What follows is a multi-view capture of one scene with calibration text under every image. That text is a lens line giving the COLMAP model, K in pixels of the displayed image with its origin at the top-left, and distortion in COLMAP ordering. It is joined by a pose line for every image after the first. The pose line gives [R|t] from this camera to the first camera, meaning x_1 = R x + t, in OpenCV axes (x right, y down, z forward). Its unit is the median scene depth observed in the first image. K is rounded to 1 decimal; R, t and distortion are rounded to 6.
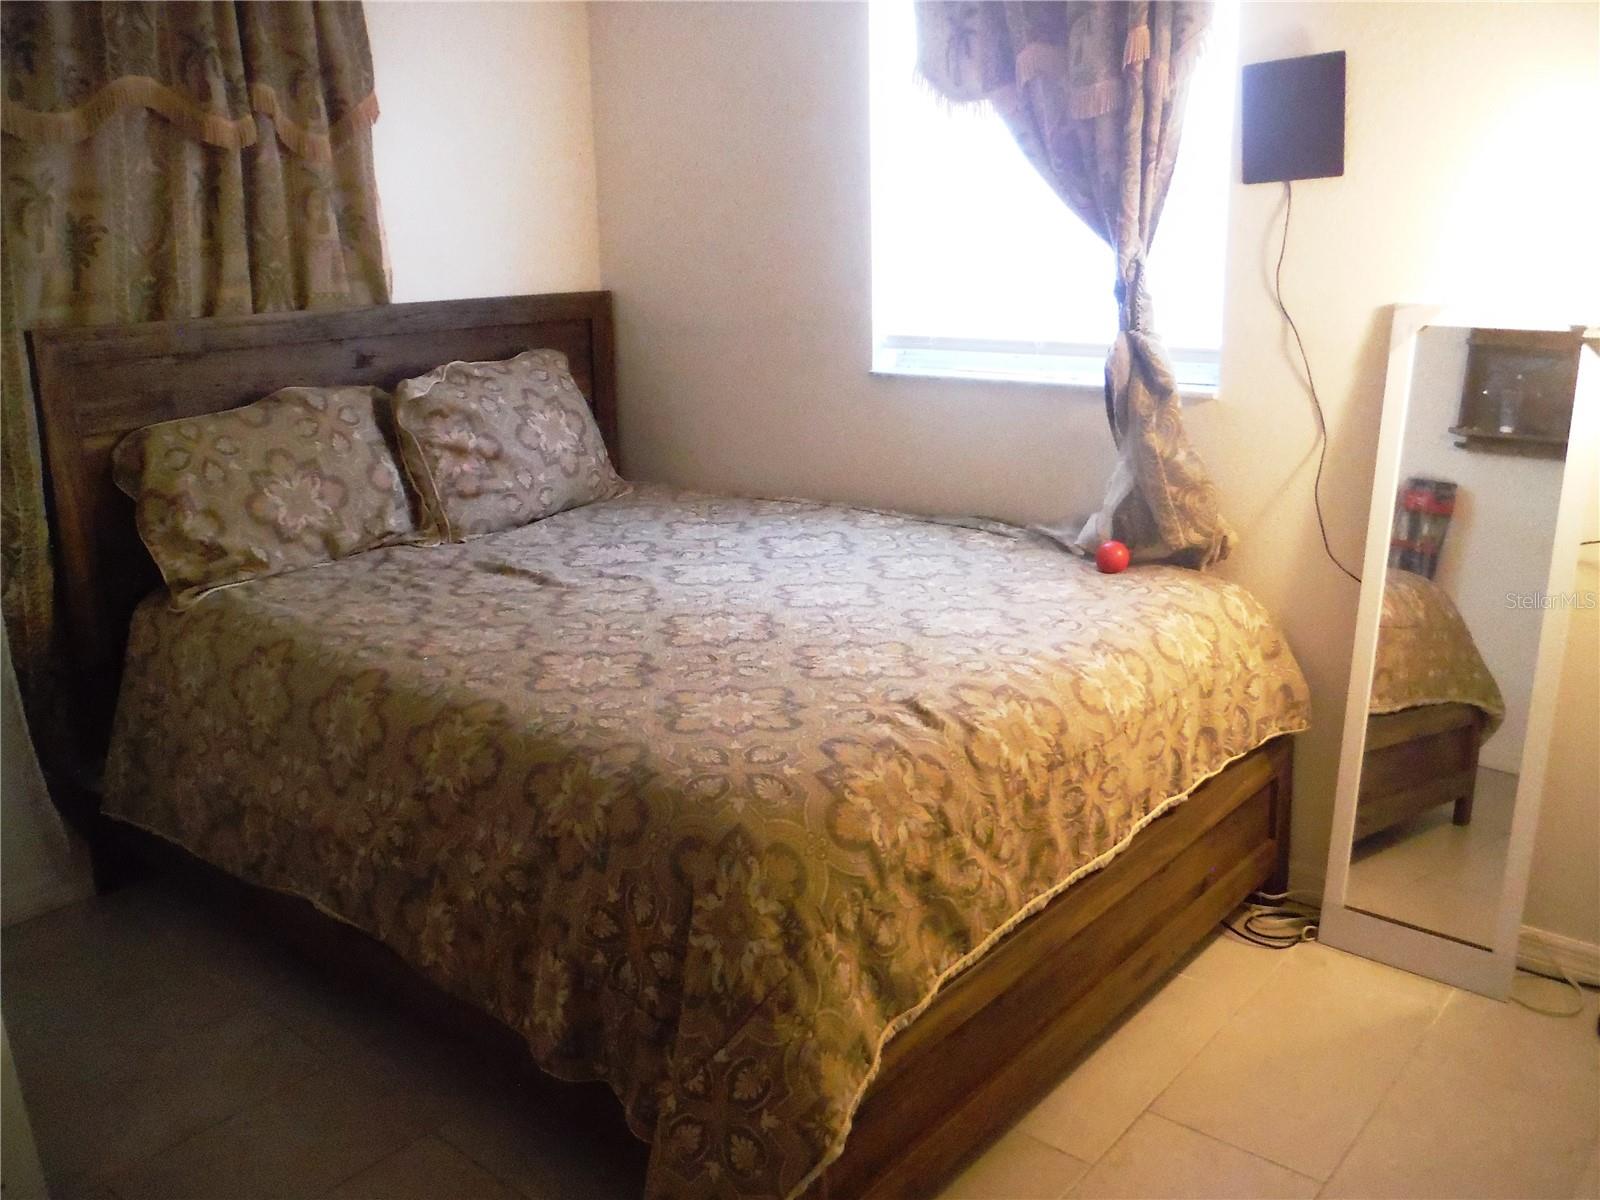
lens RADIAL K [[1375.3, 0, 801.8], [0, 1375.3, 589.6], [0, 0, 1]] dist [-0.044619, 0.009194]
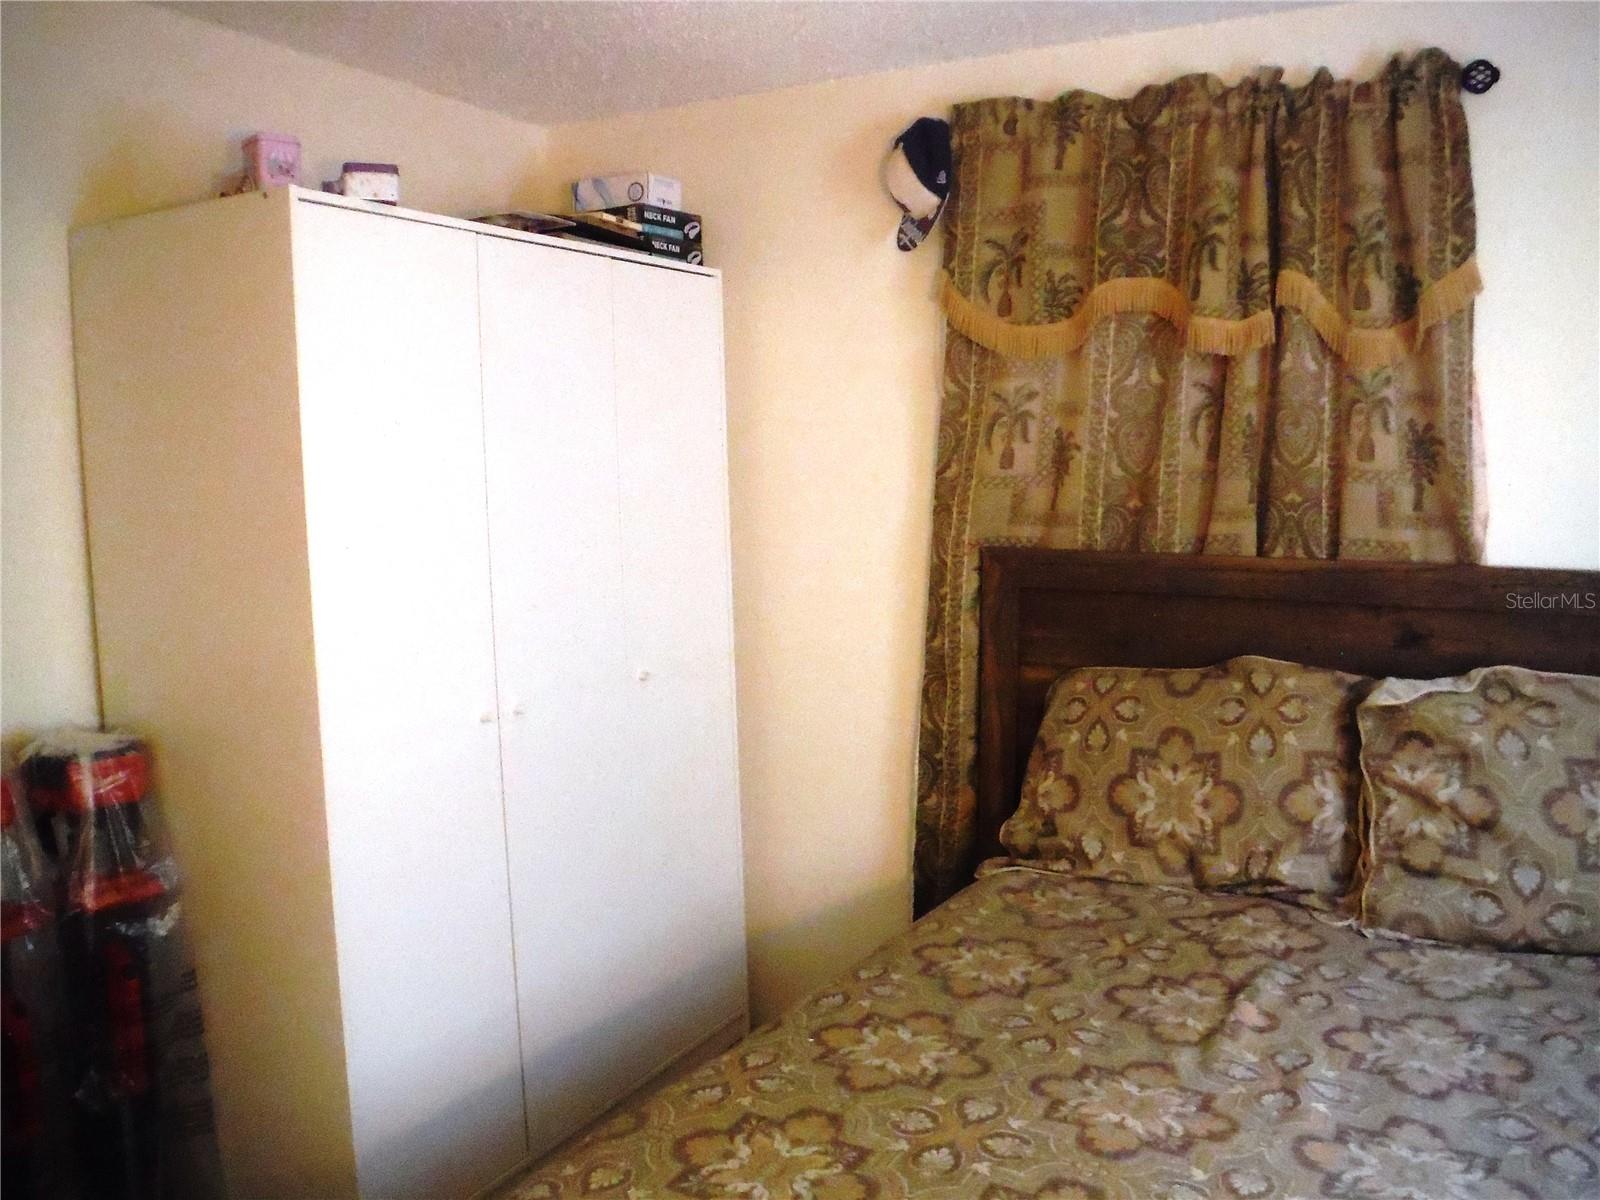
lens RADIAL K [[1375.3, 0, 801.8], [0, 1375.3, 589.6], [0, 0, 1]] dist [-0.044619, 0.009194]
pose [[0.203724, 0.142245, -0.968640, 0.314928], [-0.245595, 0.965178, 0.090084, -0.193289], [0.947723, 0.219541, 0.231565, 0.581785]]
